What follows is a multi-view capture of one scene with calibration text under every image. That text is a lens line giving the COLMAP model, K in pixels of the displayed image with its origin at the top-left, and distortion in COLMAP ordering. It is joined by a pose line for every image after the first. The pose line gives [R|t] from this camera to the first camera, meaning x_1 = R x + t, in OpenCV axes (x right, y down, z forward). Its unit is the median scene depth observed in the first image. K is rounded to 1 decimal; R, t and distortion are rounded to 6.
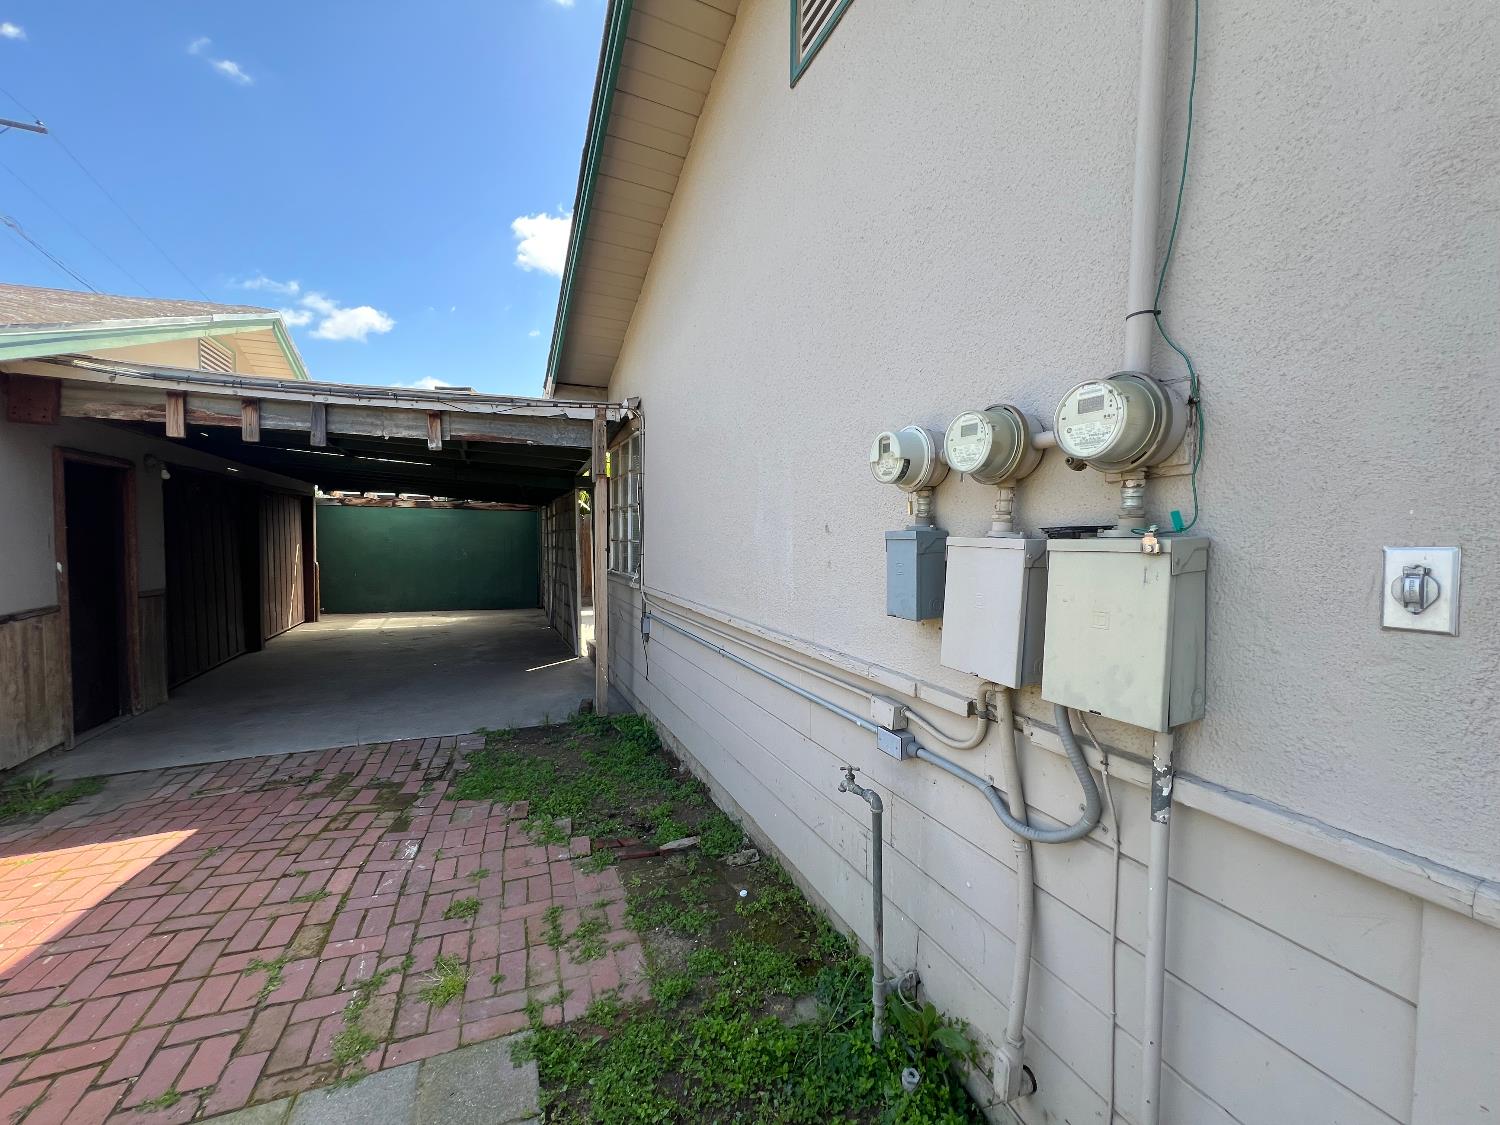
lens RADIAL K [[598.0, 0, 744.3], [0, 598.0, 561.7], [0, 0, 1]] dist [-0.002649, 0.000179]
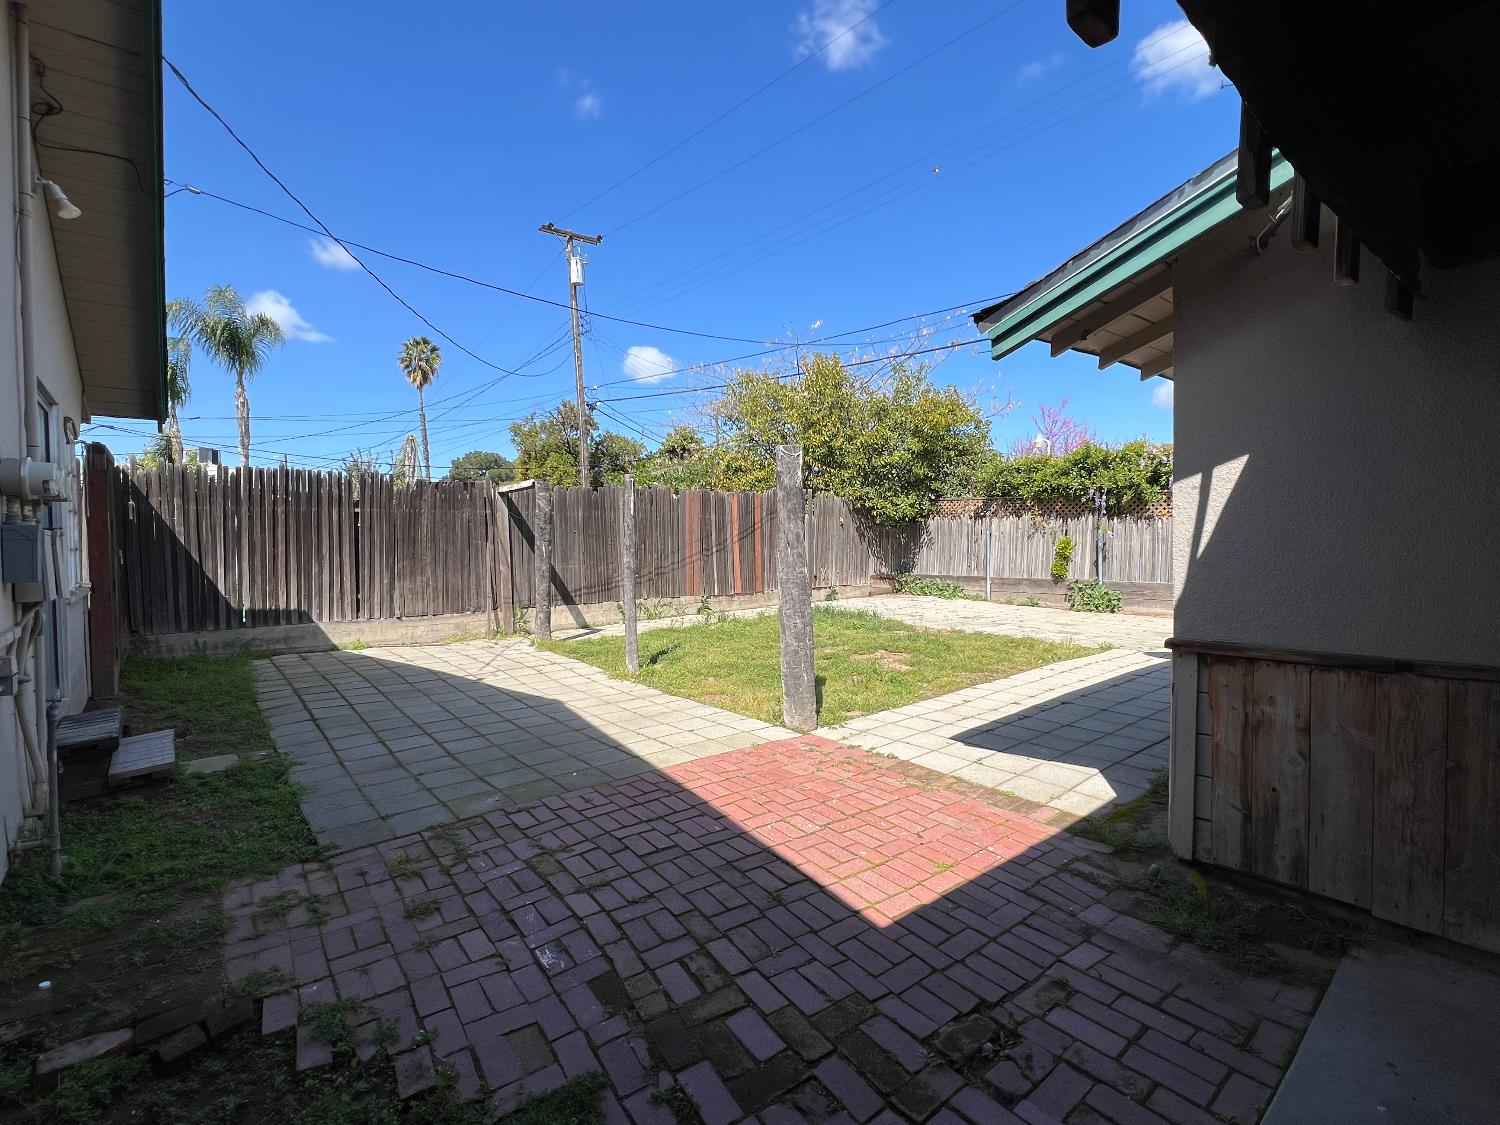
lens RADIAL K [[701.3, 0, 752.3], [0, 701.3, 567.6], [0, 0, 1]] dist [0.000237, 0.001086]
pose [[-0.957223, 0.018250, -0.288777, -0.580492], [-0.006598, 0.996373, 0.084838, -0.071747], [0.289277, 0.083114, -0.953630, 1.923686]]
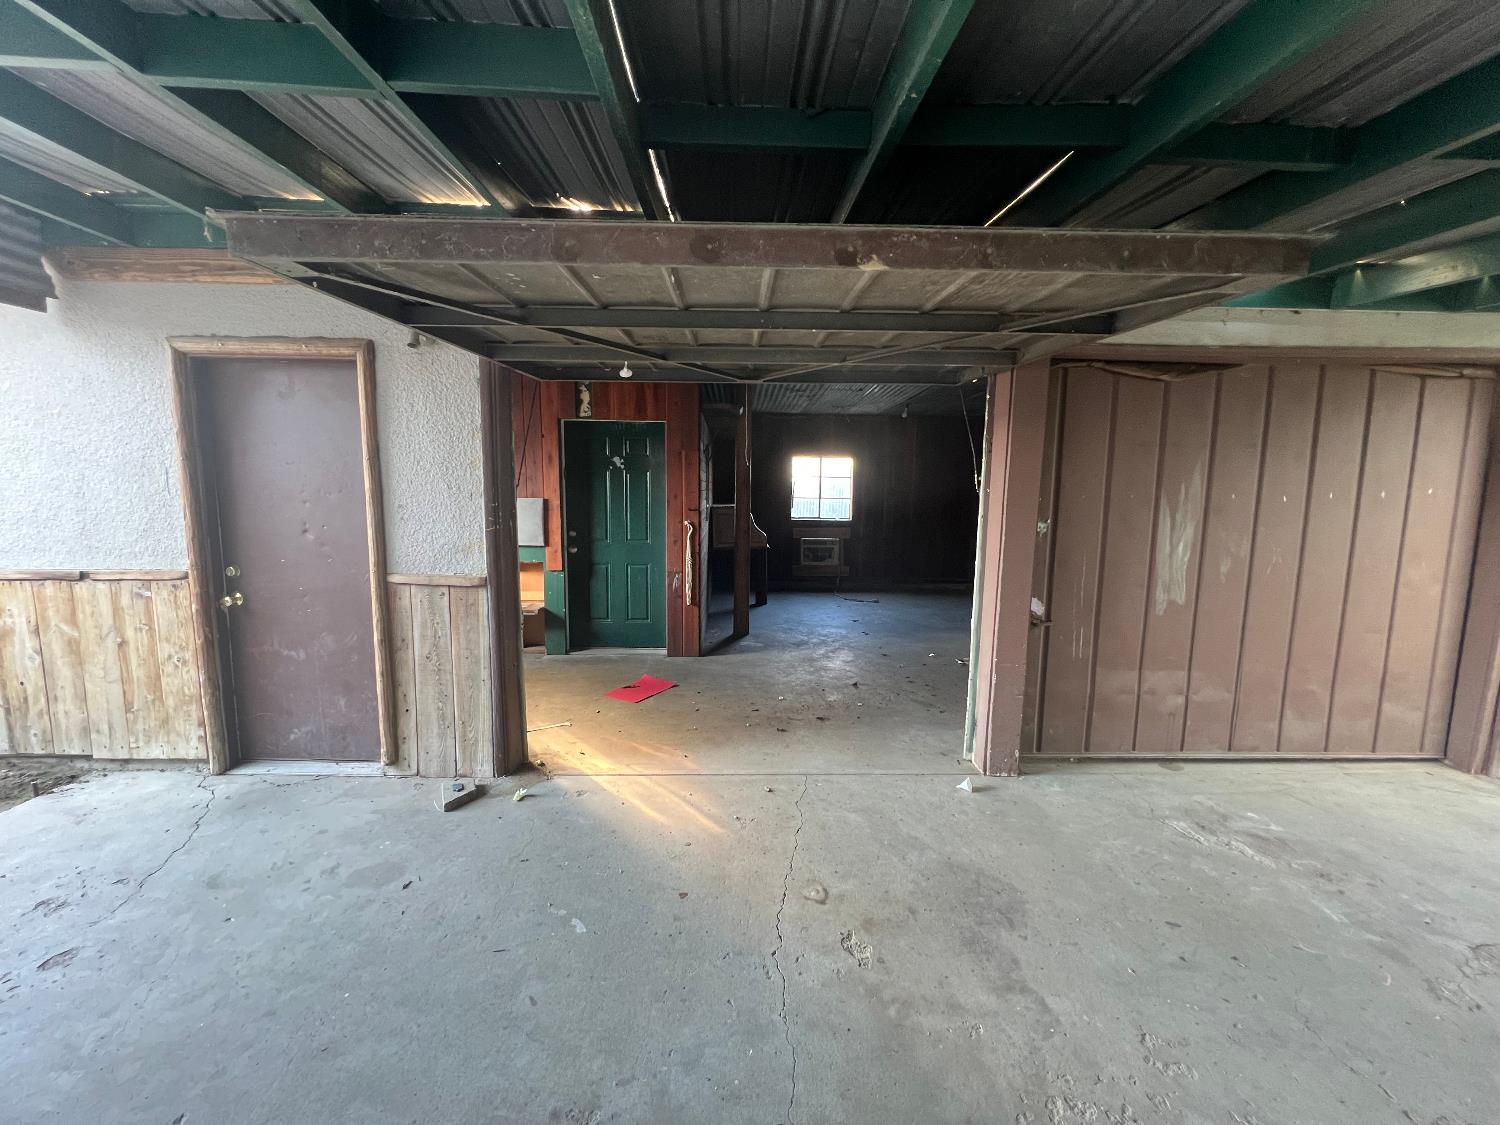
lens RADIAL K [[597.9, 0, 742.3], [0, 597.9, 559.5], [0, 0, 1]] dist [-0.001942, 0.000526]
pose [[-0.375999, 0.095902, -0.921644, -1.105508], [-0.059561, 0.990072, 0.127321, -0.102705], [0.924704, 0.102767, -0.366554, 2.753896]]
